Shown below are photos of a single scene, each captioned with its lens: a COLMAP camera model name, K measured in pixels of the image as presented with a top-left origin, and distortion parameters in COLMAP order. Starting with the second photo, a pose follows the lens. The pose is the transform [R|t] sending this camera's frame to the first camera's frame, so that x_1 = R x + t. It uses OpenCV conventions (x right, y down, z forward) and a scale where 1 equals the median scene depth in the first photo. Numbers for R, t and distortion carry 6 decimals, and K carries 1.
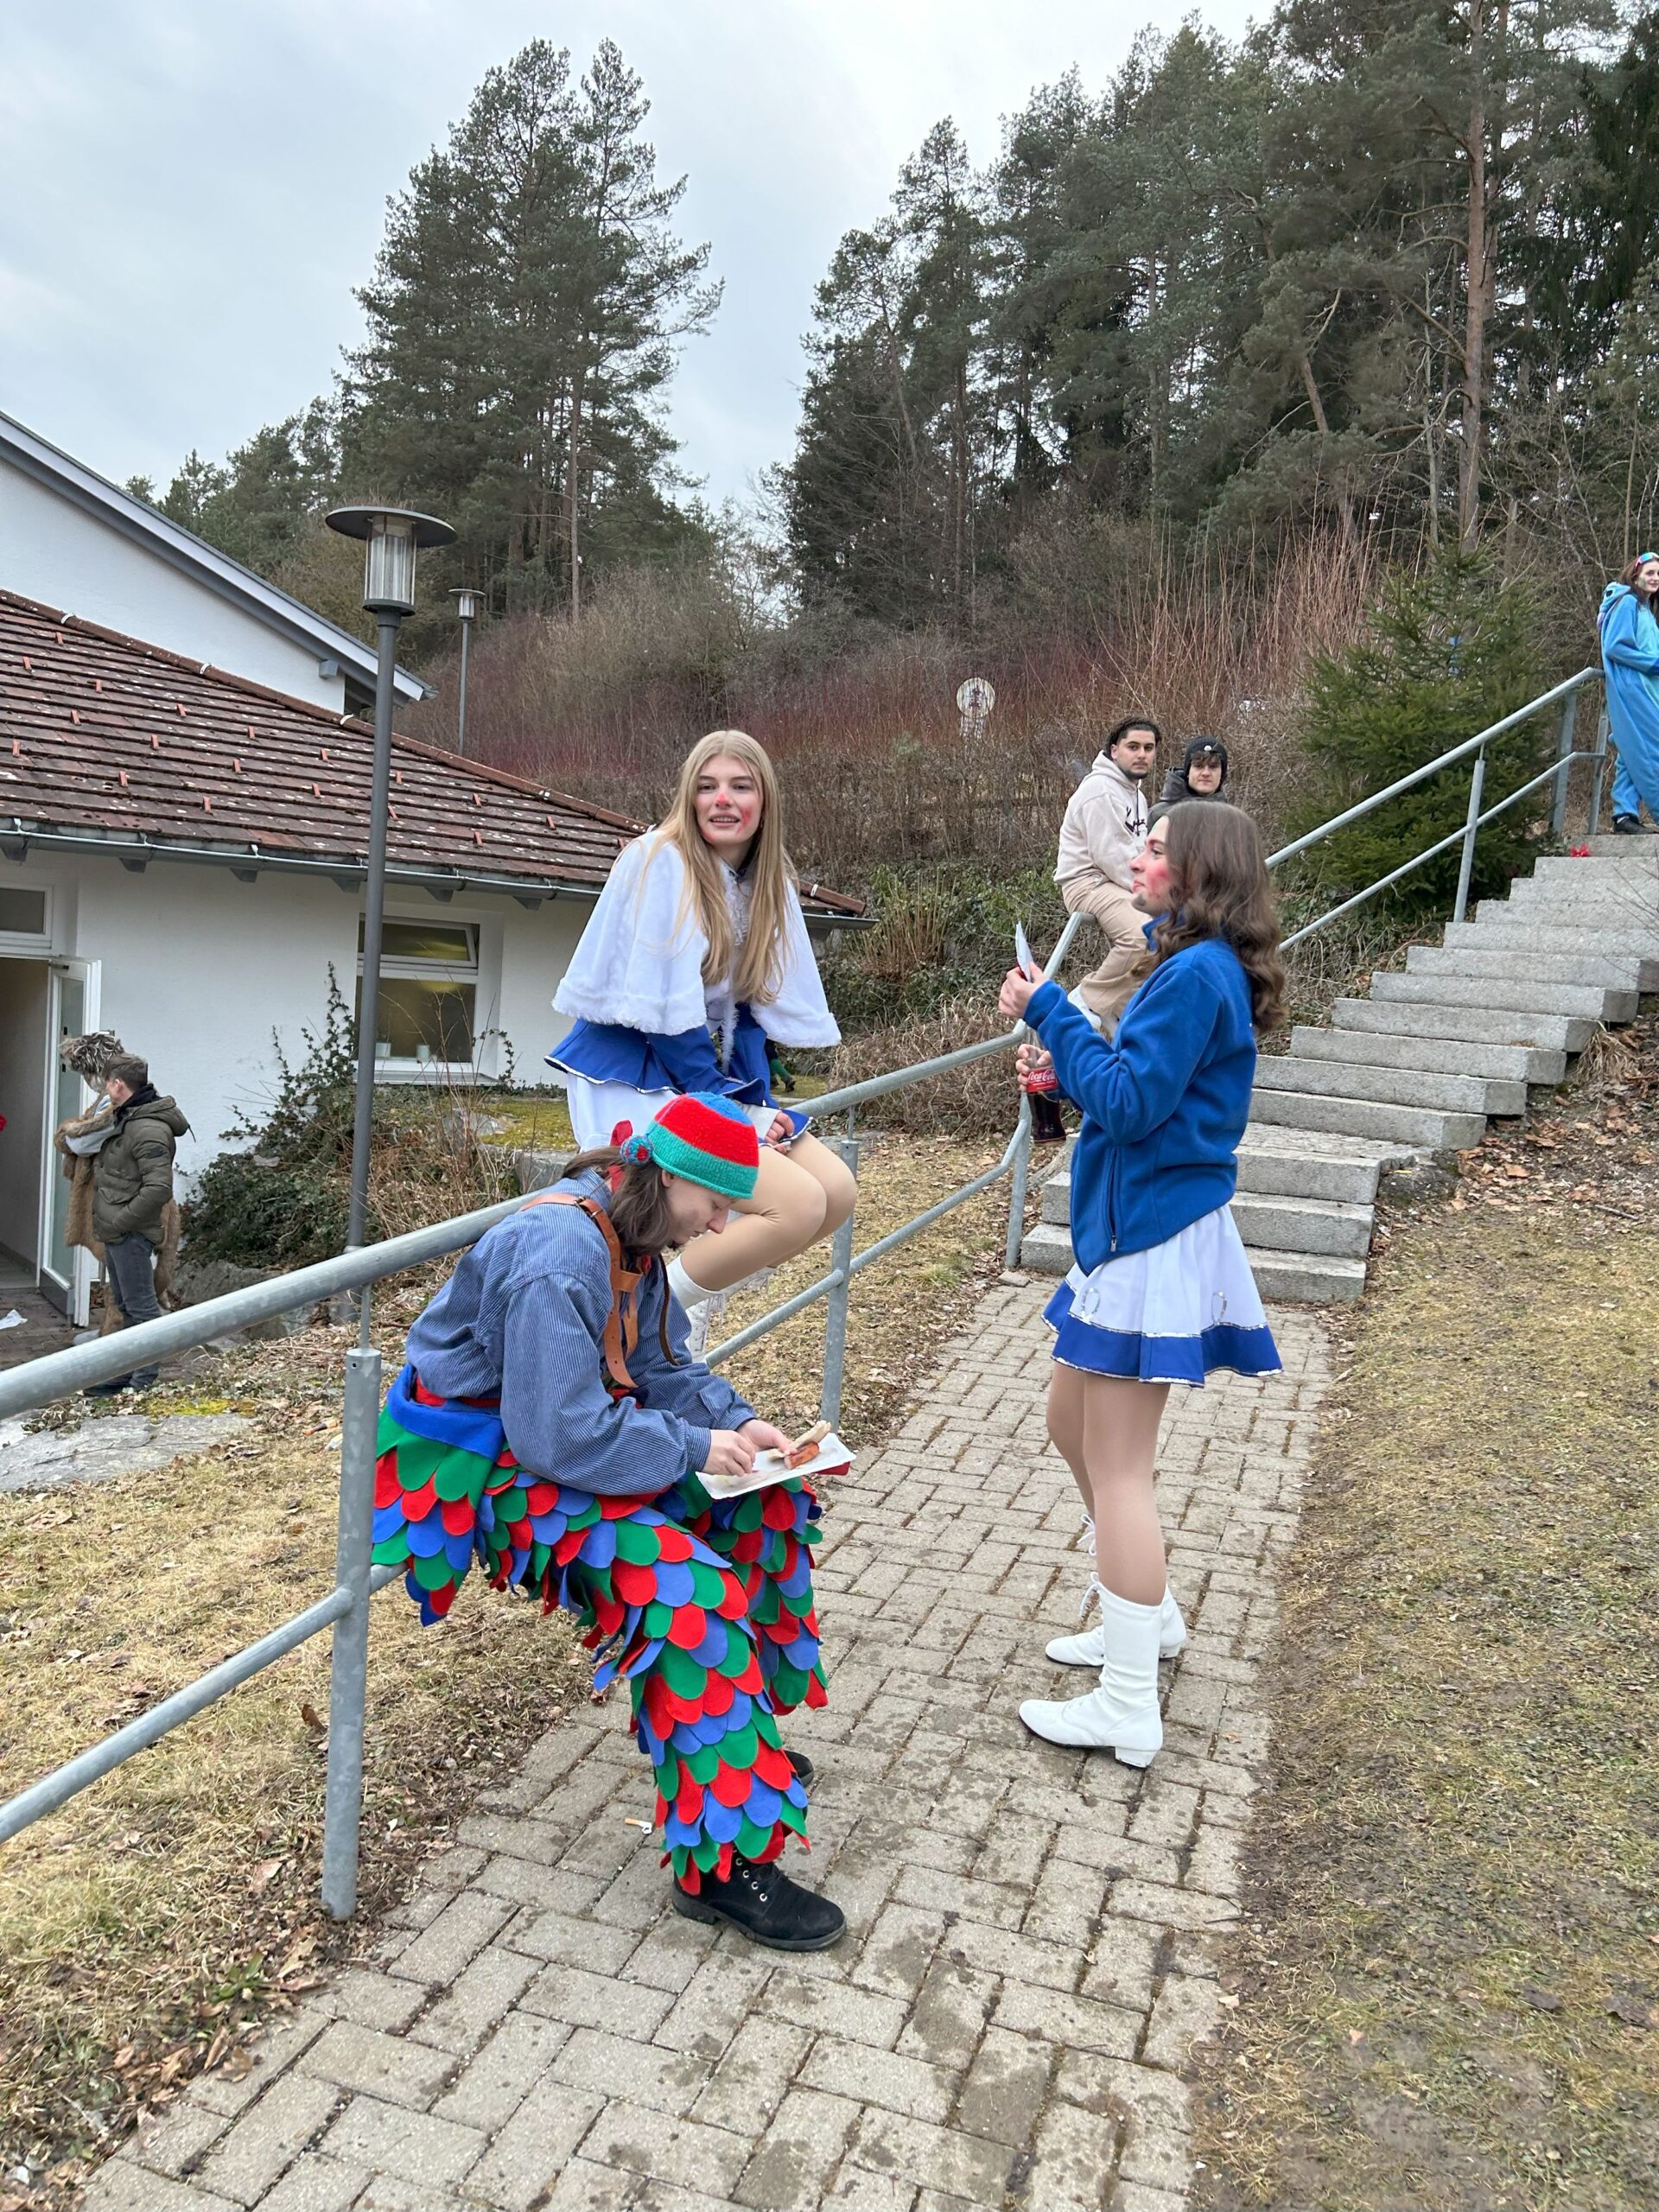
lens RADIAL K [[1768.9, 0, 827.5], [0, 1768.9, 1108.5], [0, 0, 1]] dist [0.037919, -0.048726]
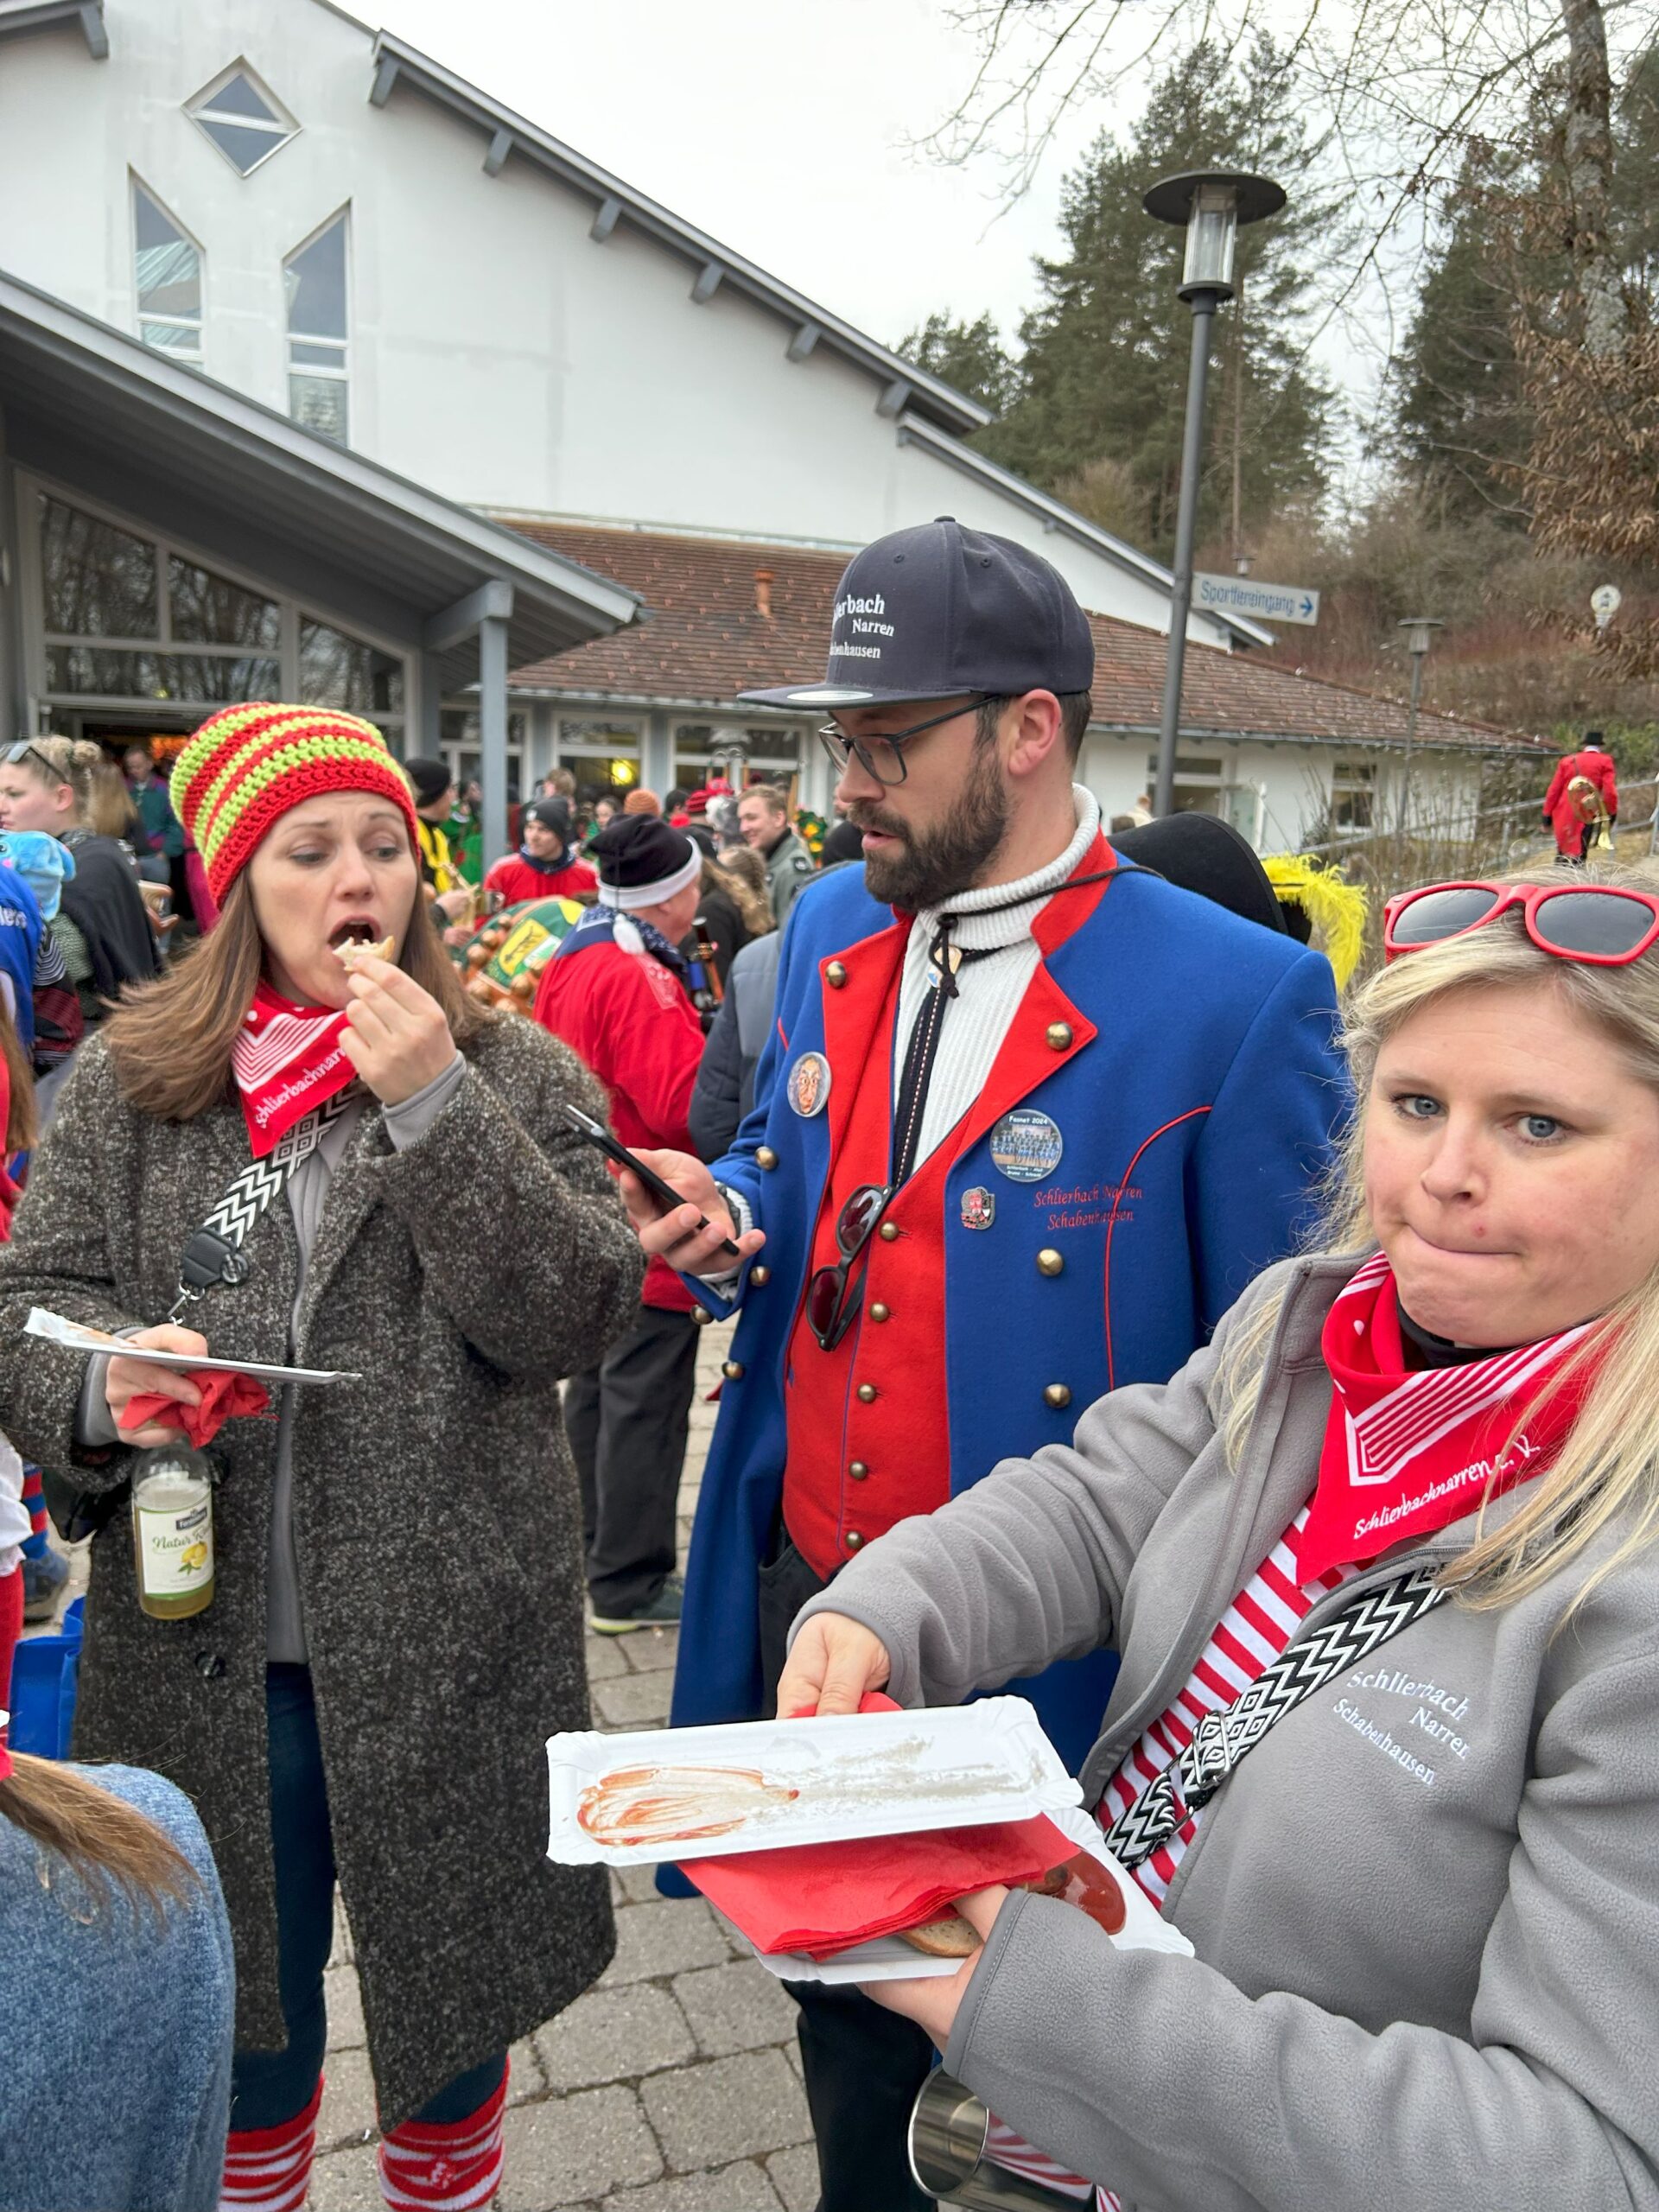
lens RADIAL K [[1768.9, 0, 843.6], [0, 1768.9, 1118.6], [0, 0, 1]] dist [0.037919, -0.048726]
pose [[0.955202, 0.005413, -0.295906, -0.035105], [0.017462, 0.997060, 0.074609, 0.032234], [0.295440, -0.076434, 0.952299, -0.270051]]
